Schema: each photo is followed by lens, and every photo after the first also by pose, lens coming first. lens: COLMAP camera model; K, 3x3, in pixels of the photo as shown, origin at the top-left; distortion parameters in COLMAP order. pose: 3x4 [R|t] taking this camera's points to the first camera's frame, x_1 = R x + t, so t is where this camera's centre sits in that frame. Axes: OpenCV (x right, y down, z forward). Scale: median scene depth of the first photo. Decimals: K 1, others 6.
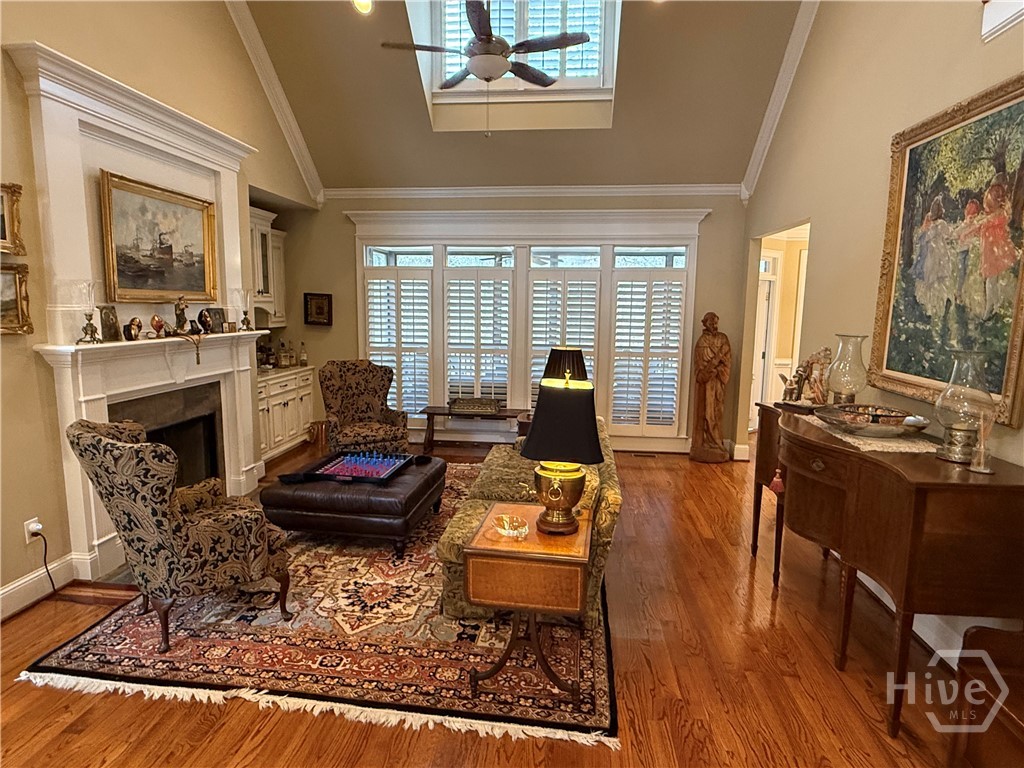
lens RADIAL K [[577.3, 0, 506.8], [0, 577.3, 380.1], [0, 0, 1]] dist [0.003392, -0.000577]
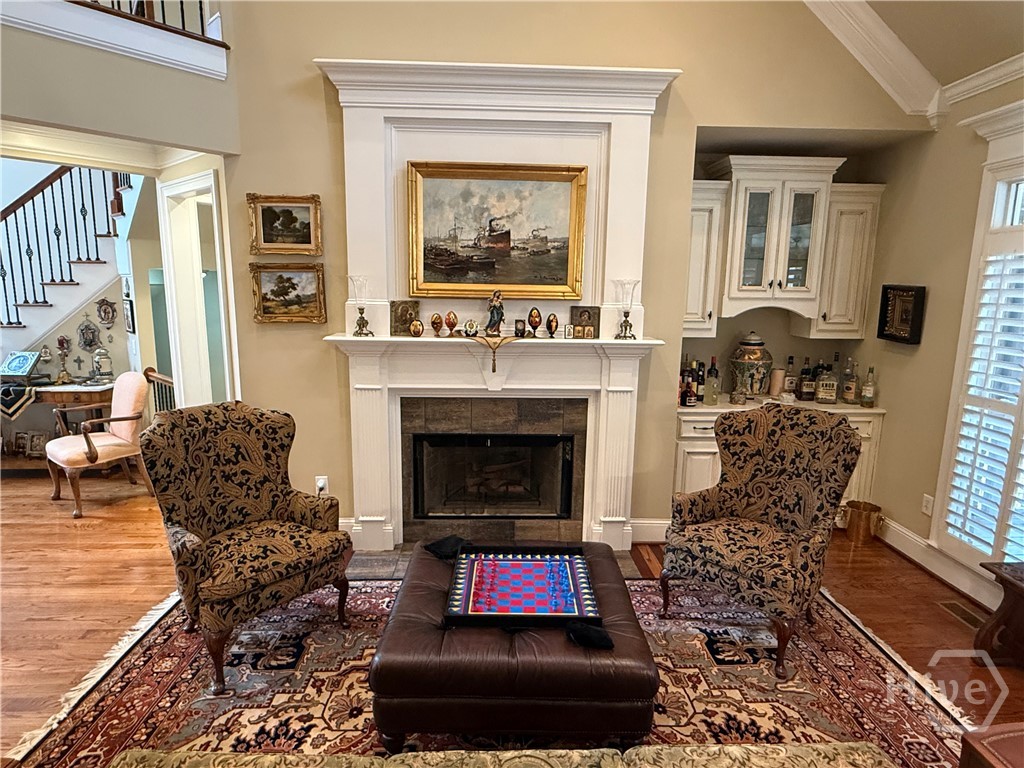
lens RADIAL K [[577.3, 0, 510.3], [0, 577.3, 386.3], [0, 0, 1]] dist [0.003392, -0.000577]
pose [[0.153829, 0.163138, -0.974537, 0.291425], [-0.142643, 0.979612, 0.141471, -0.128945], [0.977747, 0.117248, 0.173963, 0.876384]]
